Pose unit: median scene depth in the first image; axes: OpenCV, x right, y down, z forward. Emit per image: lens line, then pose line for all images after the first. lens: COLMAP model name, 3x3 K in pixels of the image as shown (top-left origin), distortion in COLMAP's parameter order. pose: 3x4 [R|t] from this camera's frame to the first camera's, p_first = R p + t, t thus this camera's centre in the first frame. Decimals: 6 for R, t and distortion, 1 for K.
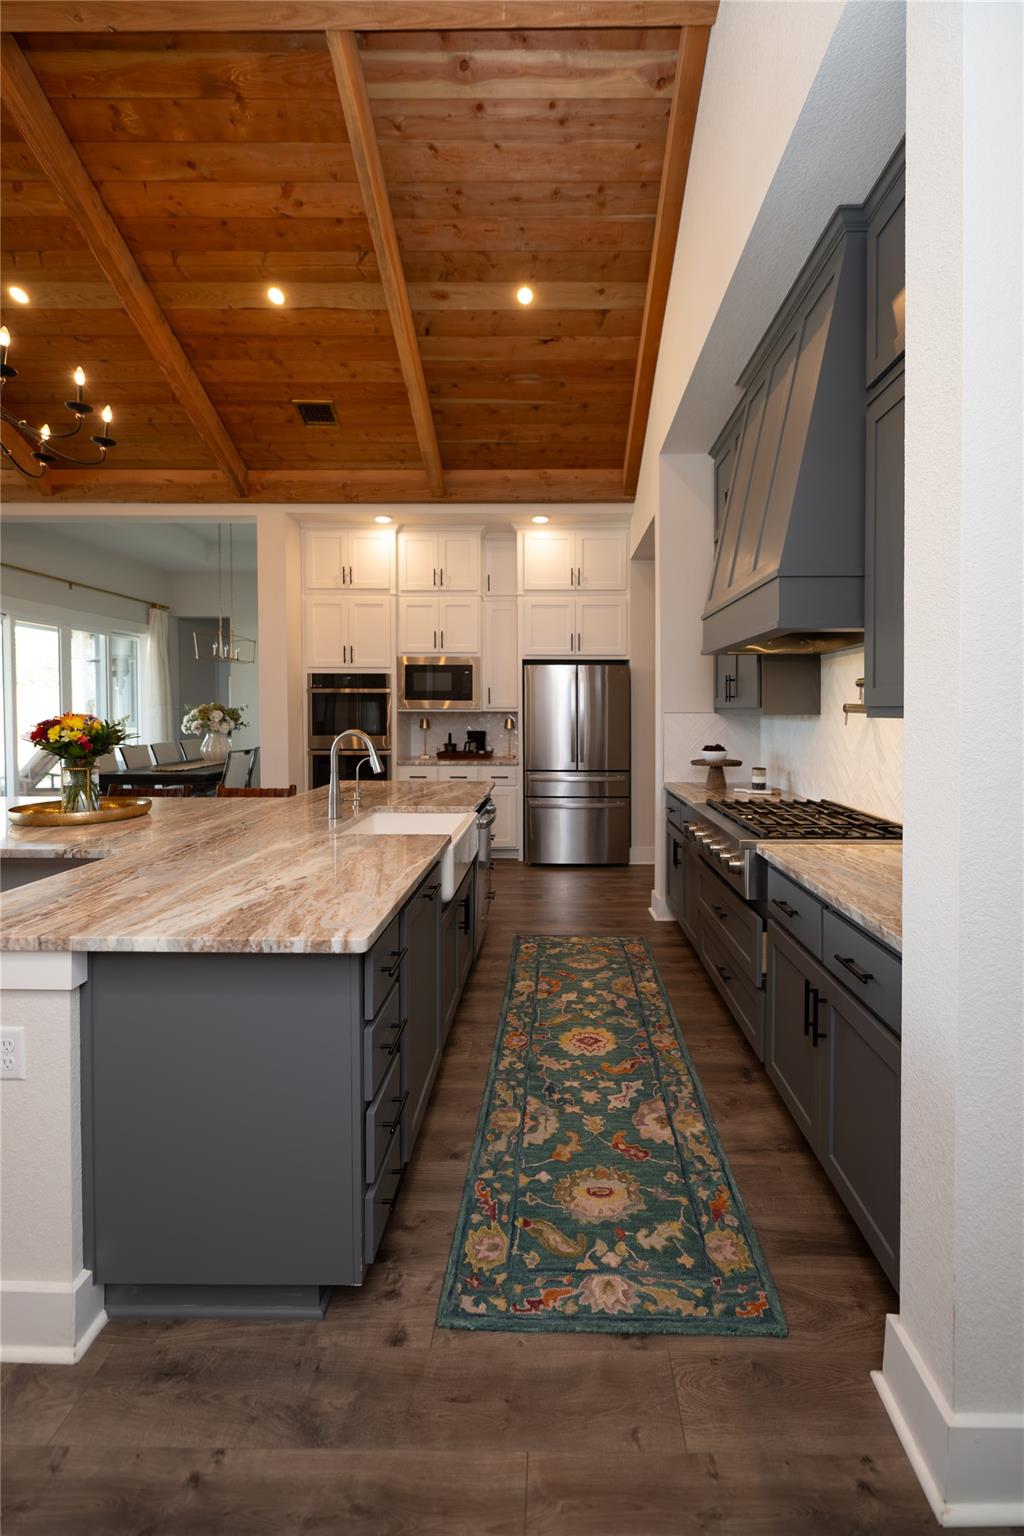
lens RADIAL K [[626.9, 0, 501.7], [0, 626.9, 722.9], [0, 0, 1]] dist [0.003300, -0.001857]
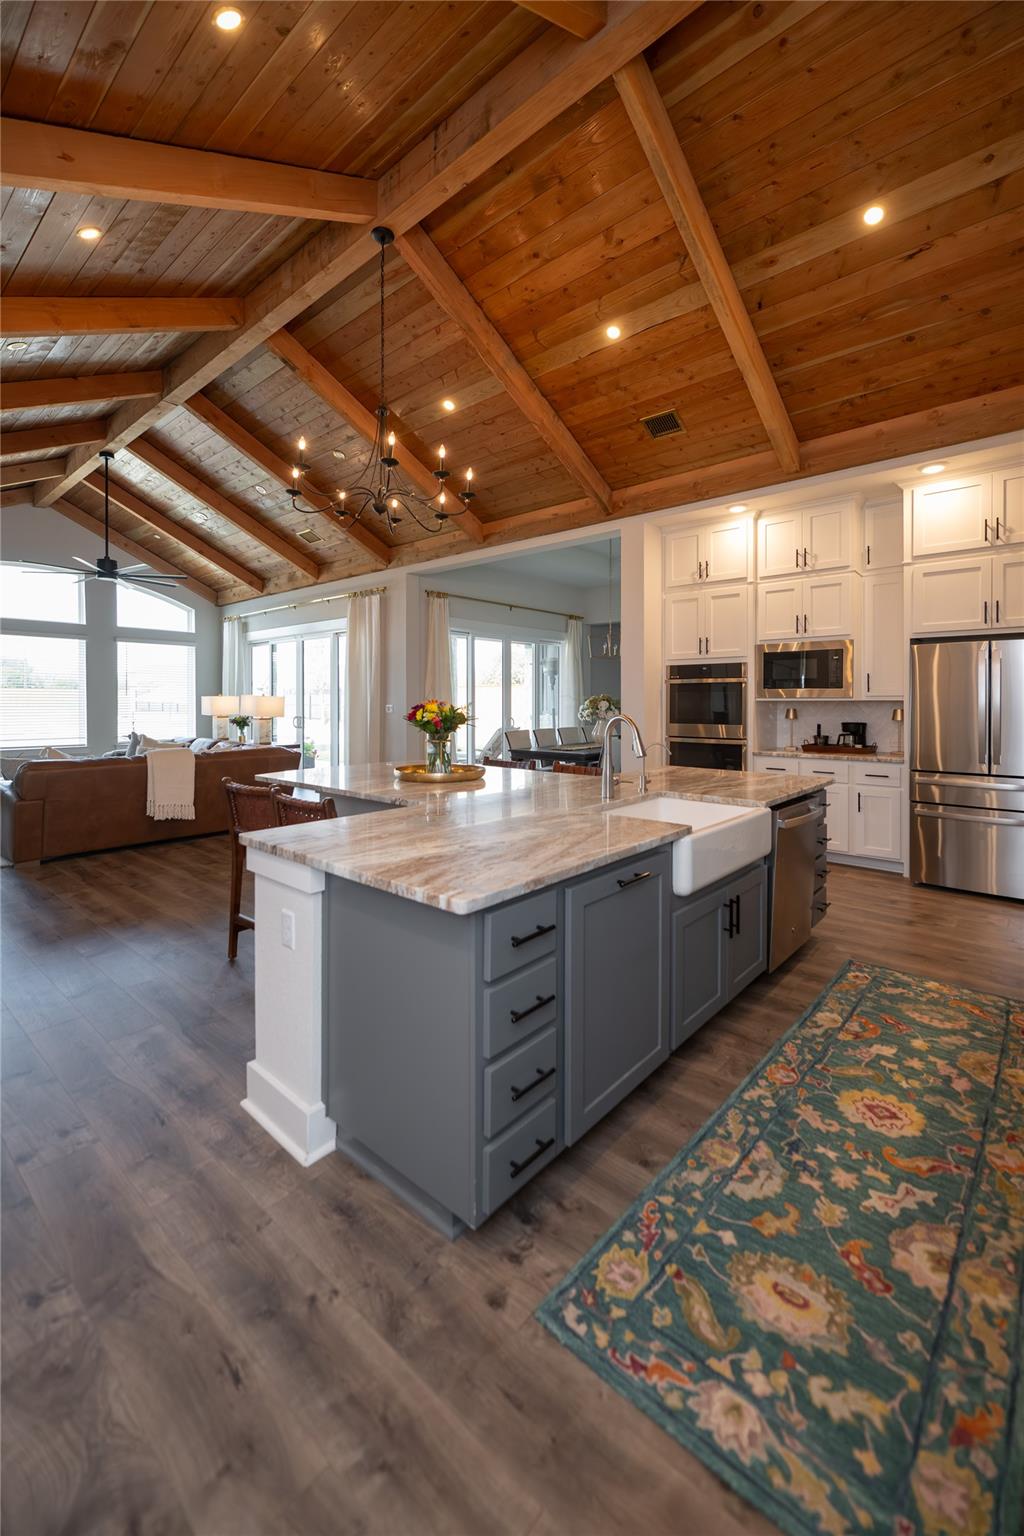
lens RADIAL K [[576.8, 0, 511.7], [0, 576.8, 704.5], [0, 0, 1]] dist [0.002059, -0.000847]
pose [[0.782816, -0.000406, -0.622253, 0.234814], [-0.010354, 0.999853, -0.013677, 0.009359], [0.622167, 0.017149, 0.782697, 0.137675]]
